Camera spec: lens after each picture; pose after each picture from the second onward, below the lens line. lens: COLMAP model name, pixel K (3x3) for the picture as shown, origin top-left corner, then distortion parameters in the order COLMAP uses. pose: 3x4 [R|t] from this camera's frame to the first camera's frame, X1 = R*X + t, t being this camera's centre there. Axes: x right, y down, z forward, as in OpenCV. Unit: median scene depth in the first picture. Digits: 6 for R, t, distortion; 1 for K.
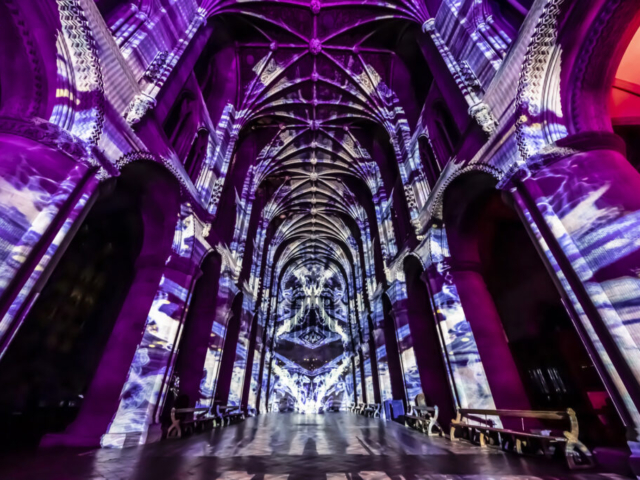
lens RADIAL K [[256.1, 0, 318.8], [0, 256.1, 242.5], [0, 0, 1]] dist [-0.002460, -0.000714]
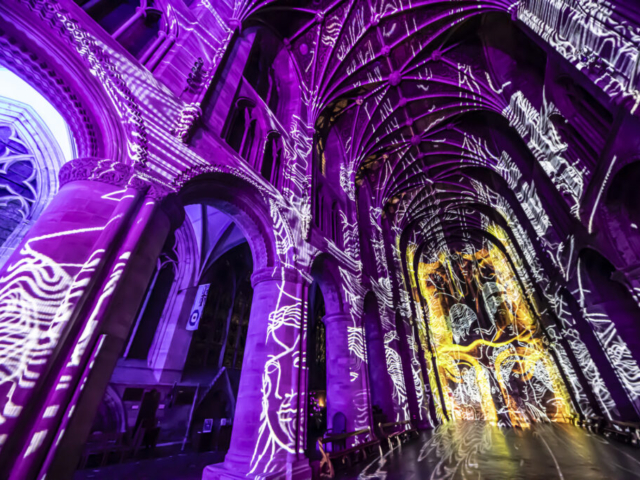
lens RADIAL K [[250.6, 0, 319.0], [0, 250.6, 242.5], [0, 0, 1]] dist [-0.000115, -0.000720]
pose [[0.834319, -0.289242, -0.469308, 0.009155], [0.287340, 0.954683, -0.077564, 0.087249], [0.470475, -0.070138, 0.879621, 0.294749]]
